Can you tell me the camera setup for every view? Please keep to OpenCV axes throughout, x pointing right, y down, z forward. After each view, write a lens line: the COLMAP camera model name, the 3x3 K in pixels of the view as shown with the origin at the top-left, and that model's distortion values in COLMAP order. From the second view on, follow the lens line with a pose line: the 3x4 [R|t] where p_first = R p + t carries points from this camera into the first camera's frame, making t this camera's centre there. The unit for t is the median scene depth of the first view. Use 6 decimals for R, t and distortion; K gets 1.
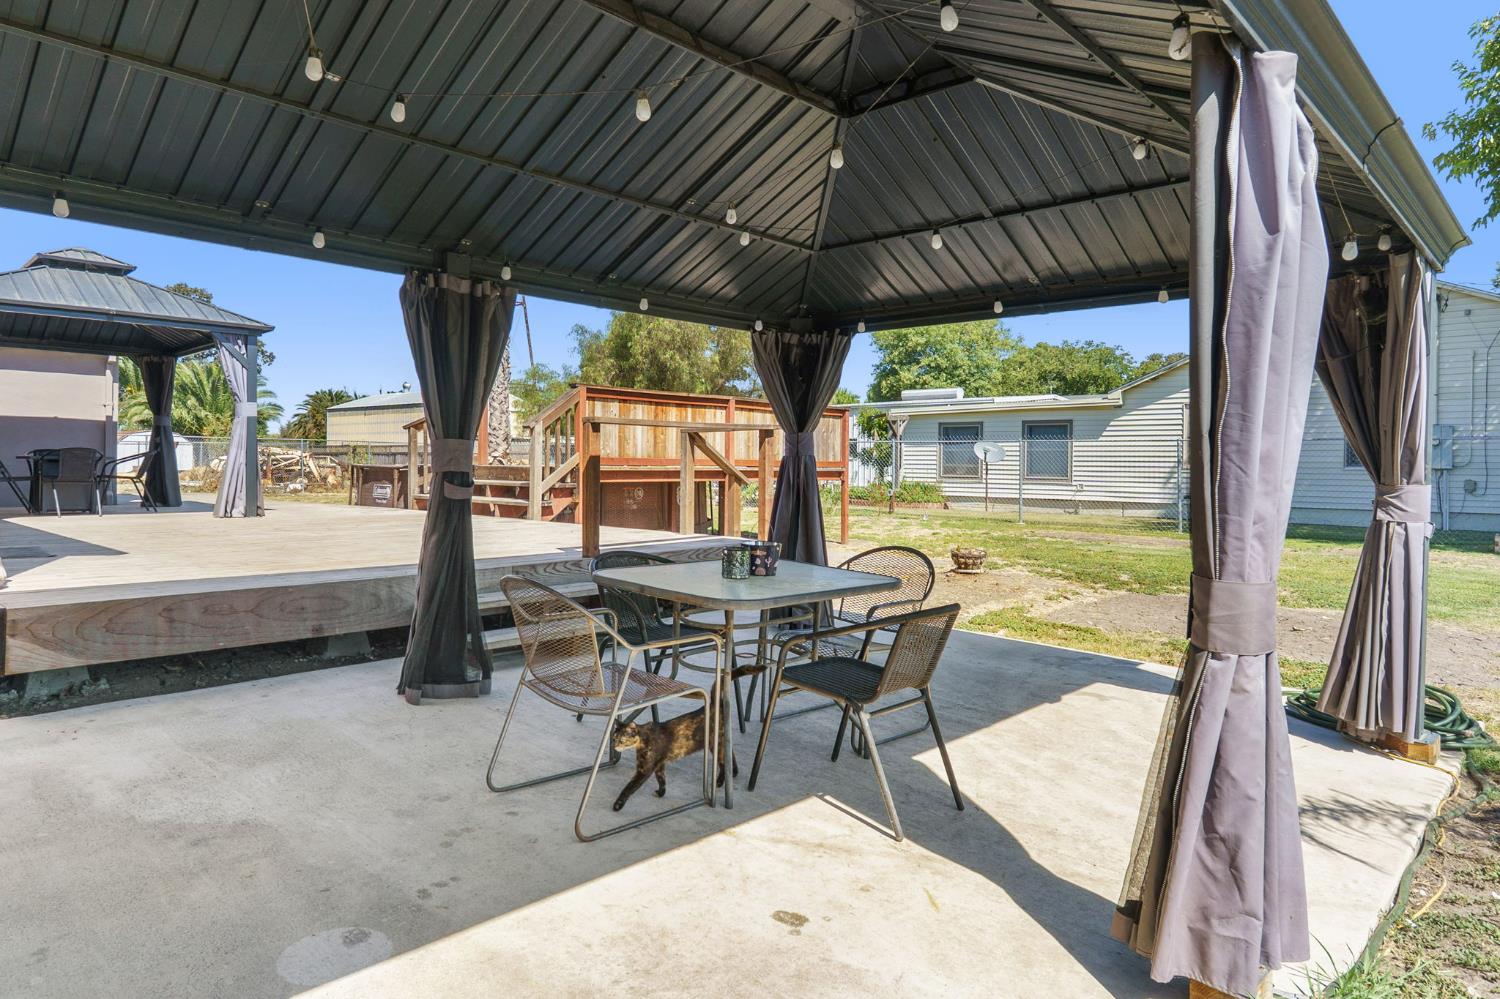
lens RADIAL K [[929.7, 0, 750.0], [0, 929.7, 499.5], [0, 0, 1]] dist [0.000448, 0.000098]
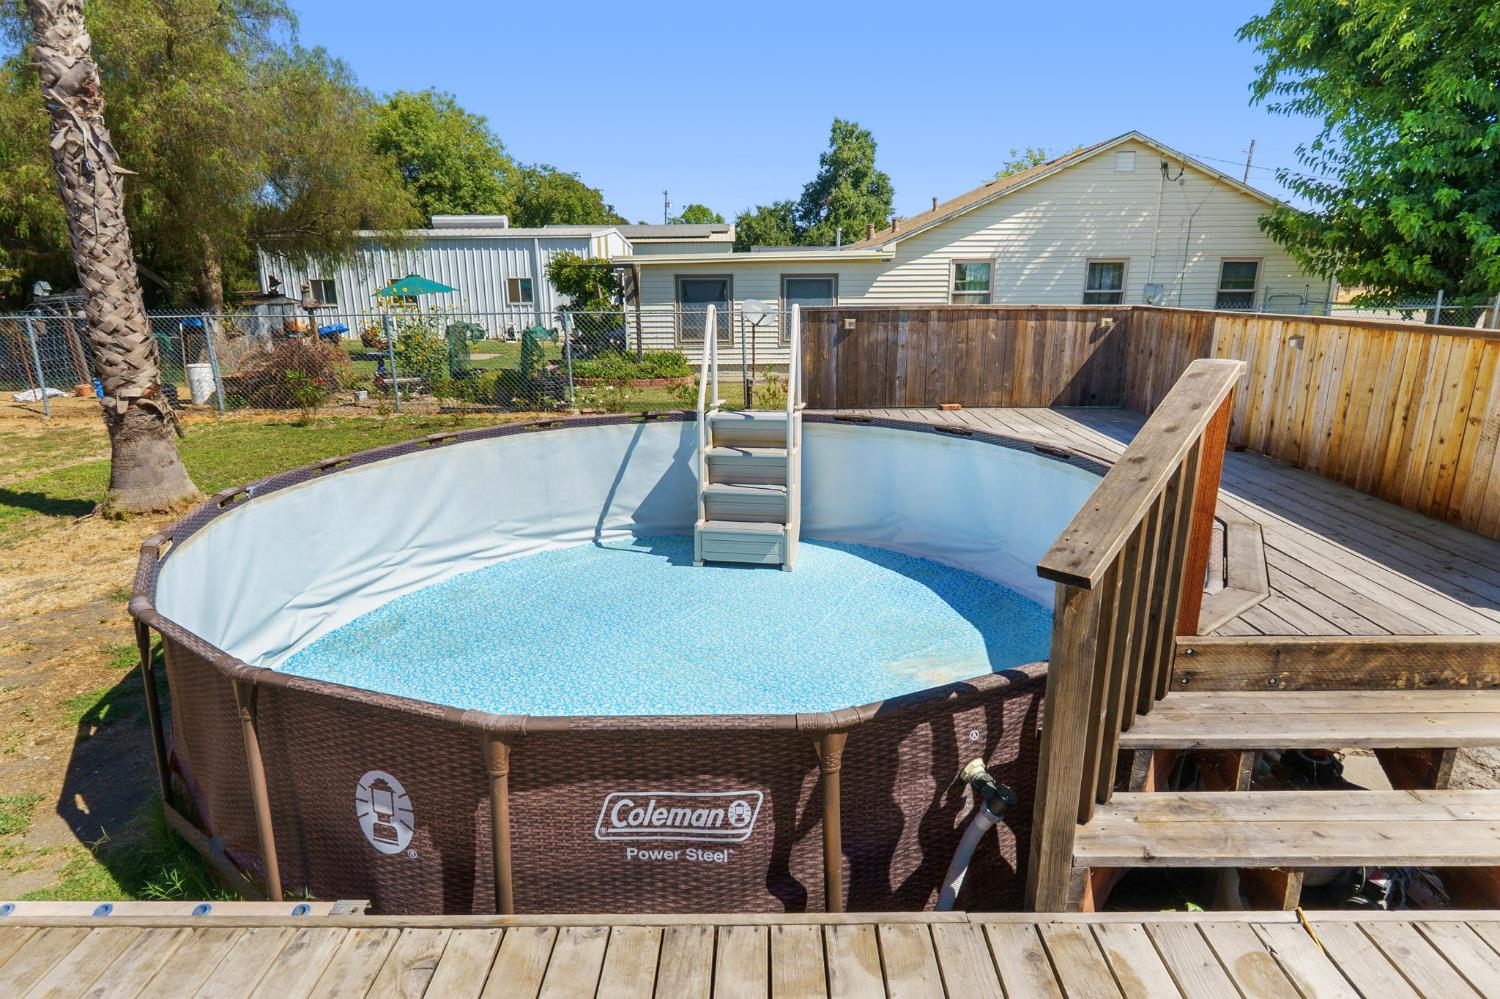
lens RADIAL K [[808.5, 0, 750.0], [0, 808.5, 499.5], [0, 0, 1]] dist [0.000873, 0.000135]
pose [[0.748702, -0.187175, 0.635933, -0.234817], [0.037079, 0.969633, 0.241739, -0.060873], [-0.661869, -0.157411, 0.732906, 0.411161]]
